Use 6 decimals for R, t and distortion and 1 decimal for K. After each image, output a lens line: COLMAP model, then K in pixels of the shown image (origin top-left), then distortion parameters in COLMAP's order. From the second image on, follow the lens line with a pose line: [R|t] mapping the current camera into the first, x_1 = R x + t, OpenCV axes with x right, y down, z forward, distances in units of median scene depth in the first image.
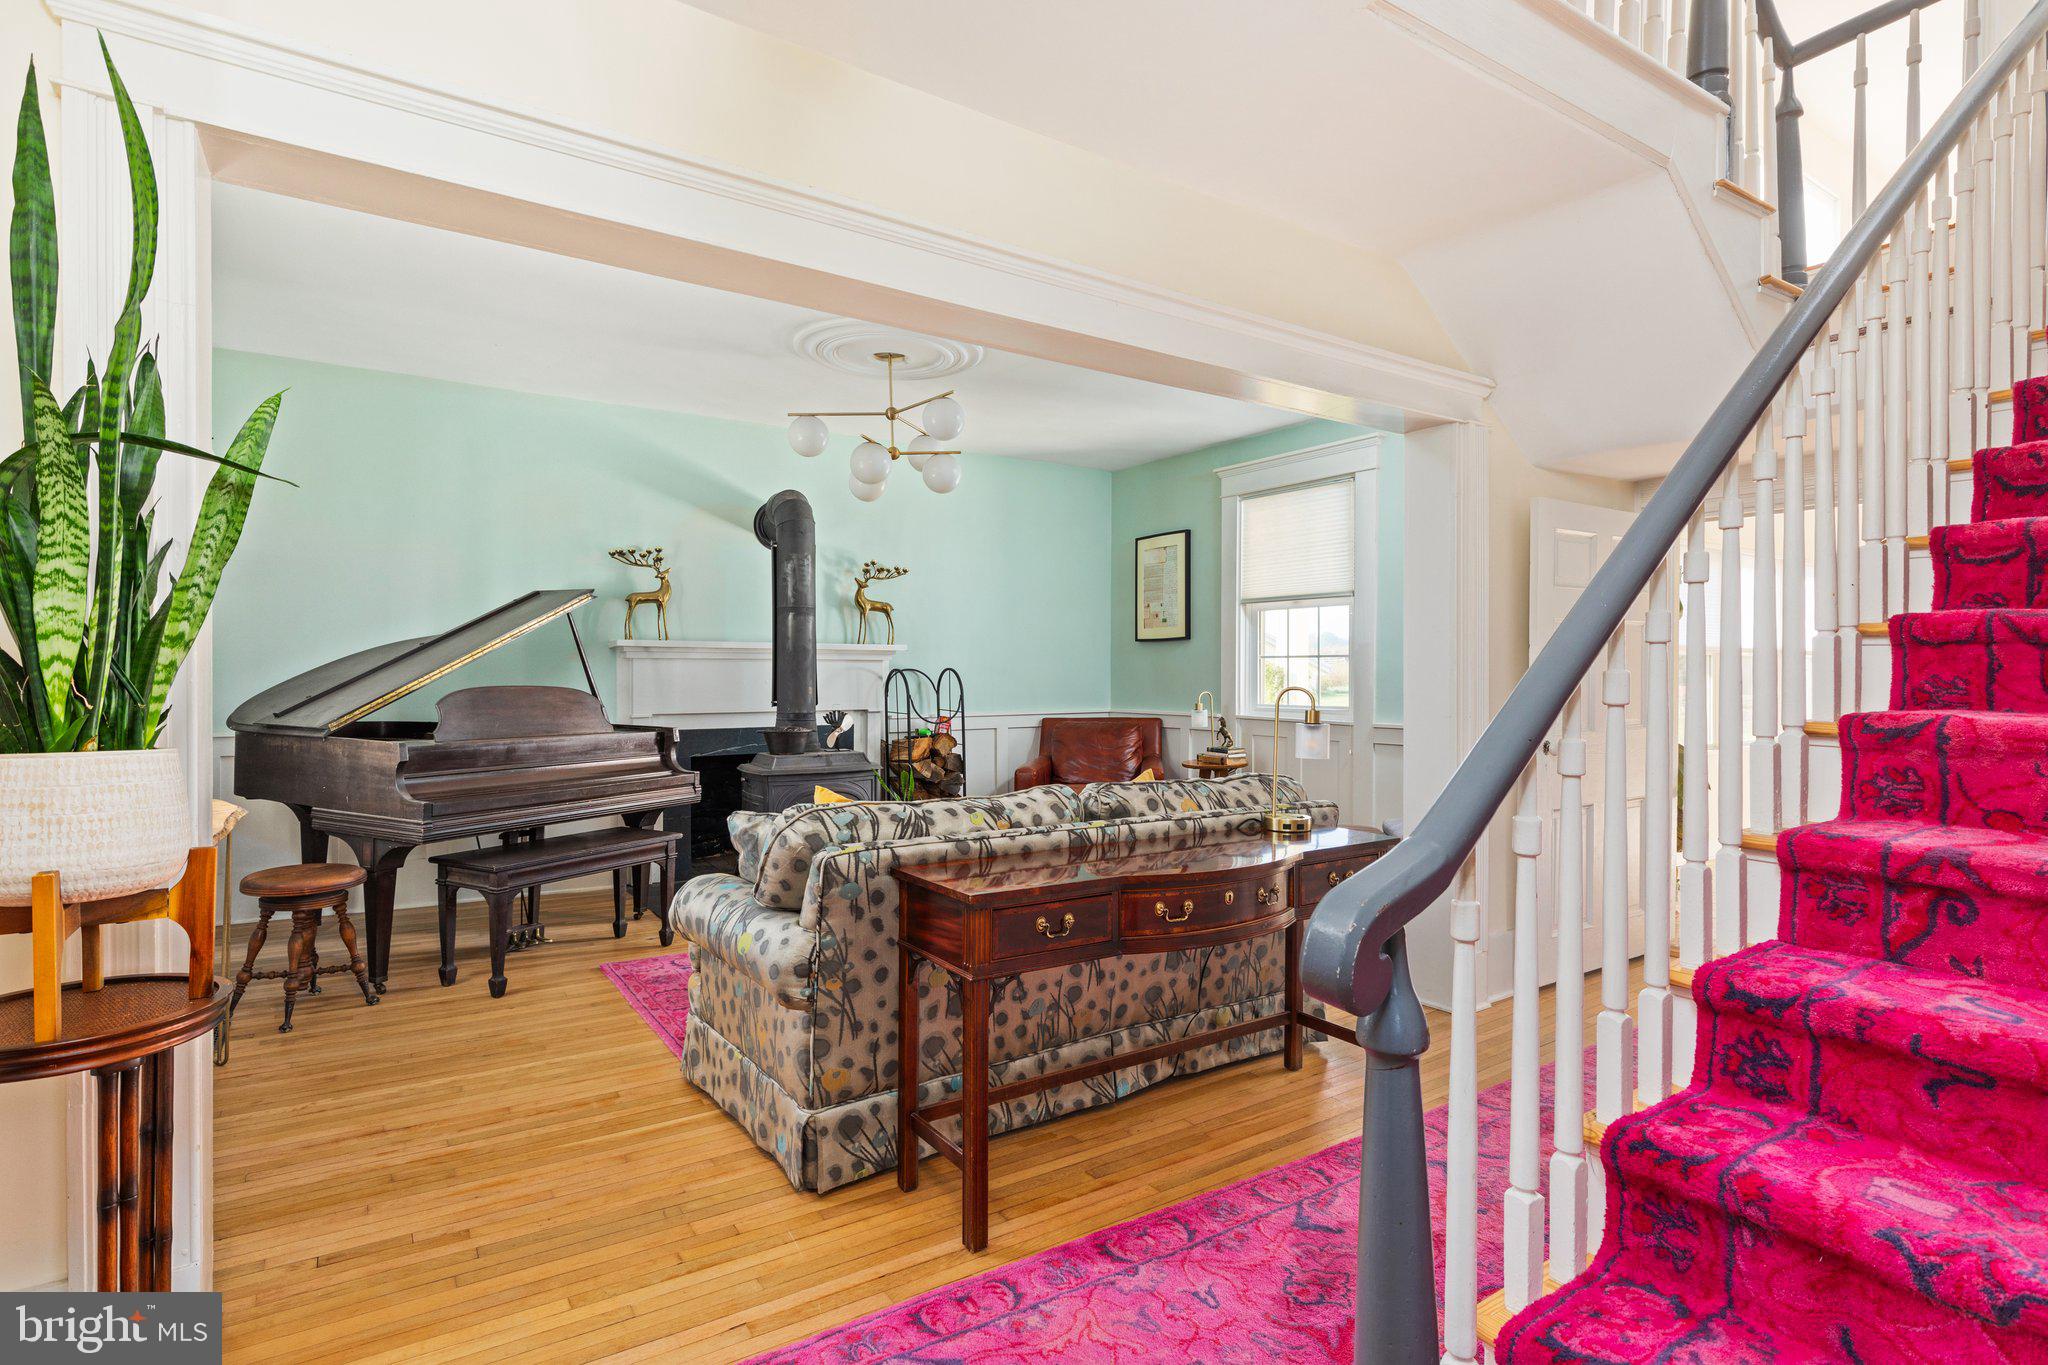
lens RADIAL K [[1063.7, 0, 1024.3], [0, 1063.7, 672.9], [0, 0, 1]] dist [0.000661, 0.000086]
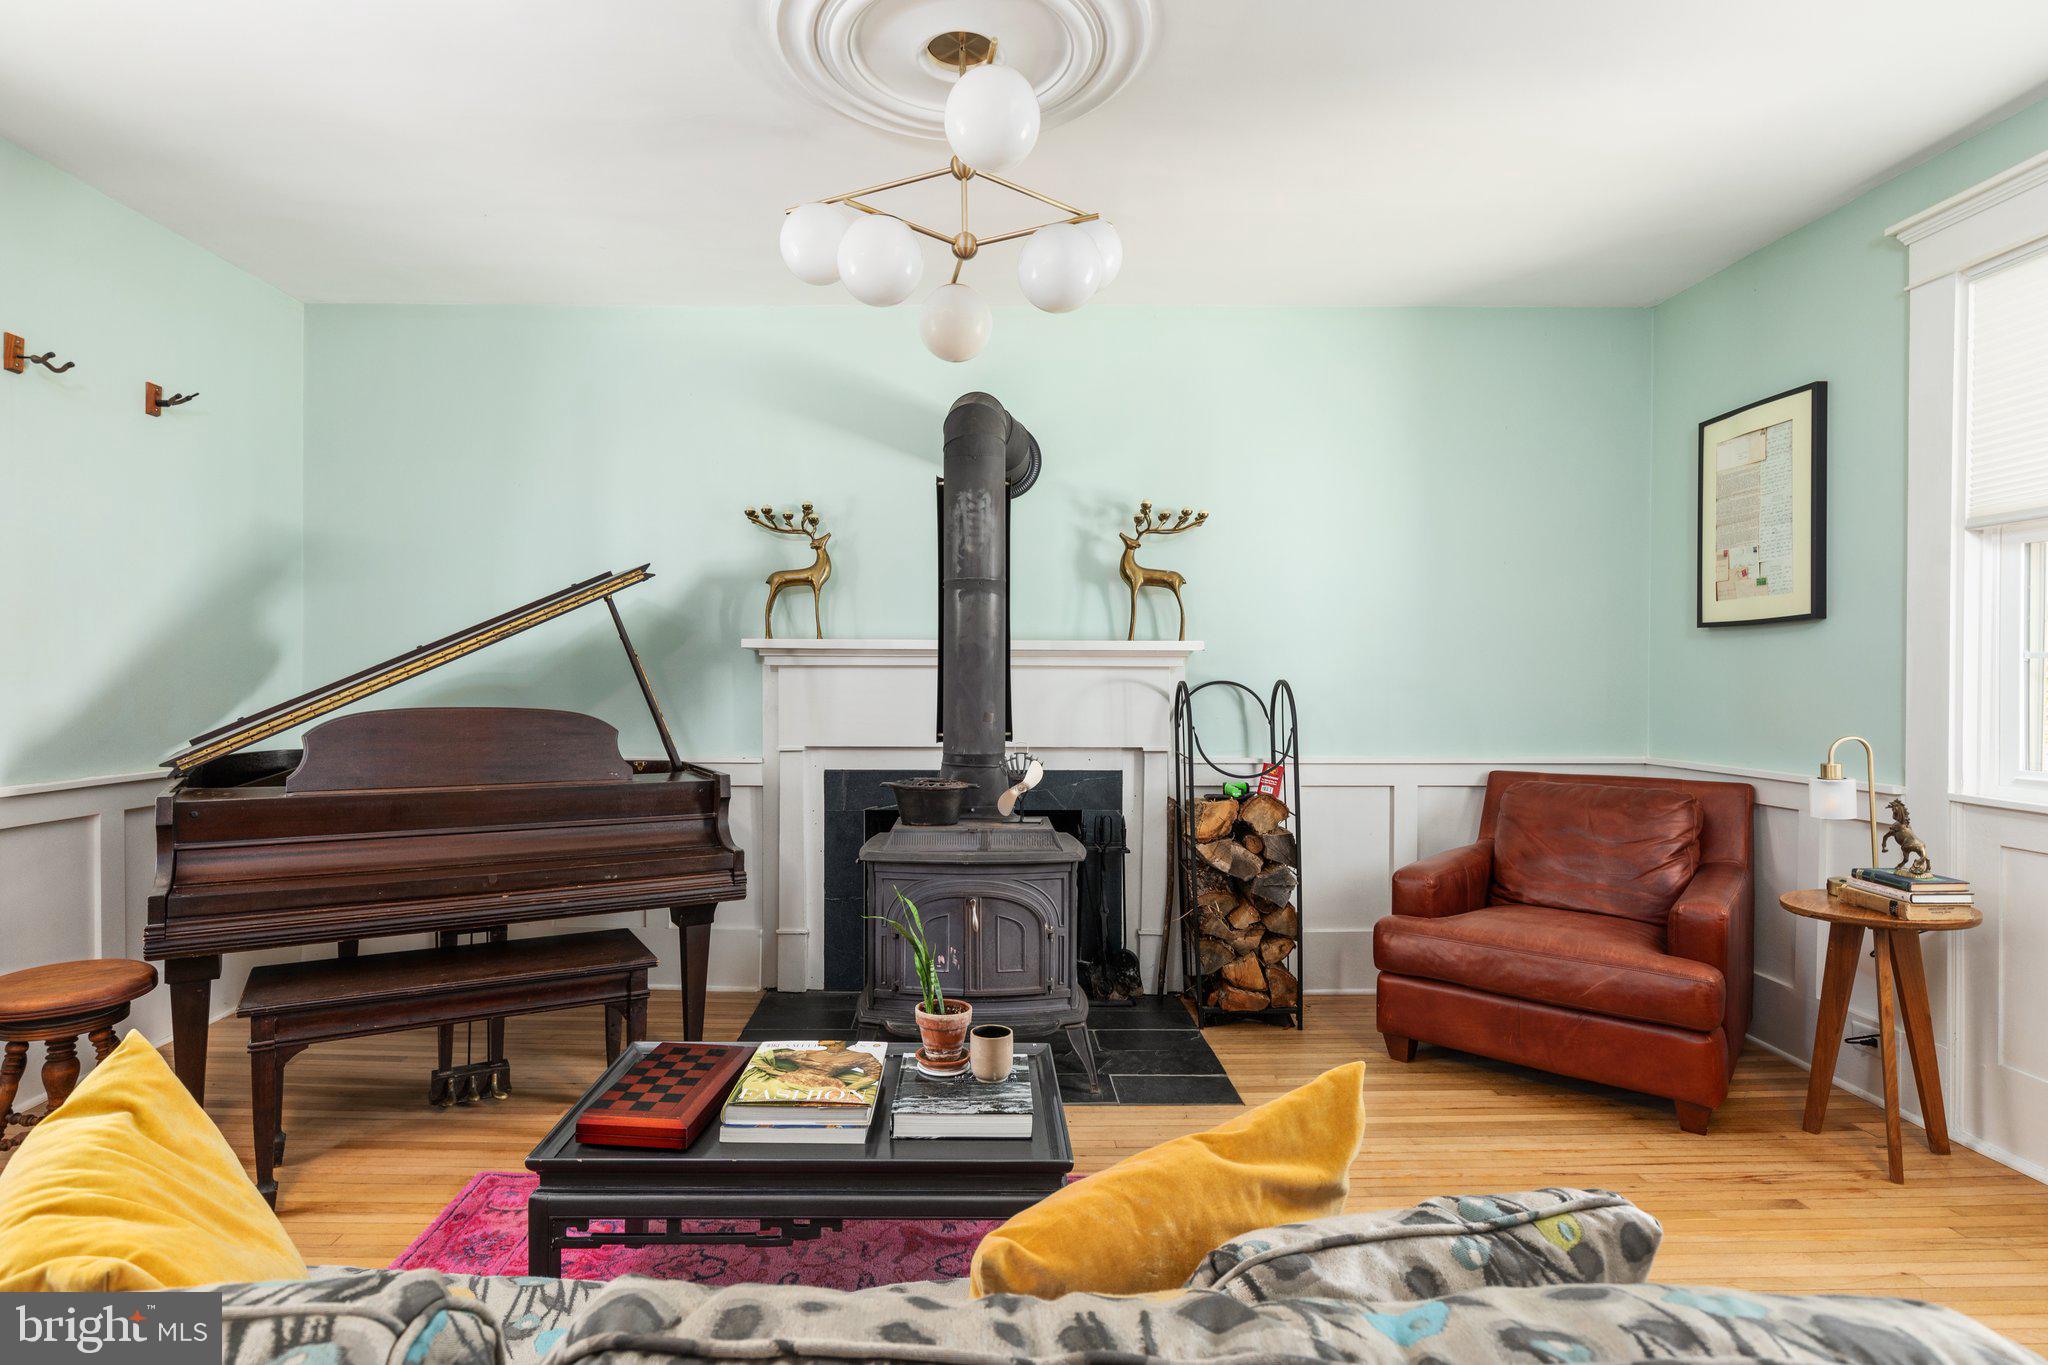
lens RADIAL K [[1034.8, 0, 1016.0], [0, 1034.8, 679.5], [0, 0, 1]] dist [0.000225, 0.001418]
pose [[0.831027, 0.001458, -0.556230, 0.123419], [-0.002721, 0.999995, -0.001443, -0.003670], [0.556226, 0.002713, 0.831027, 0.466152]]
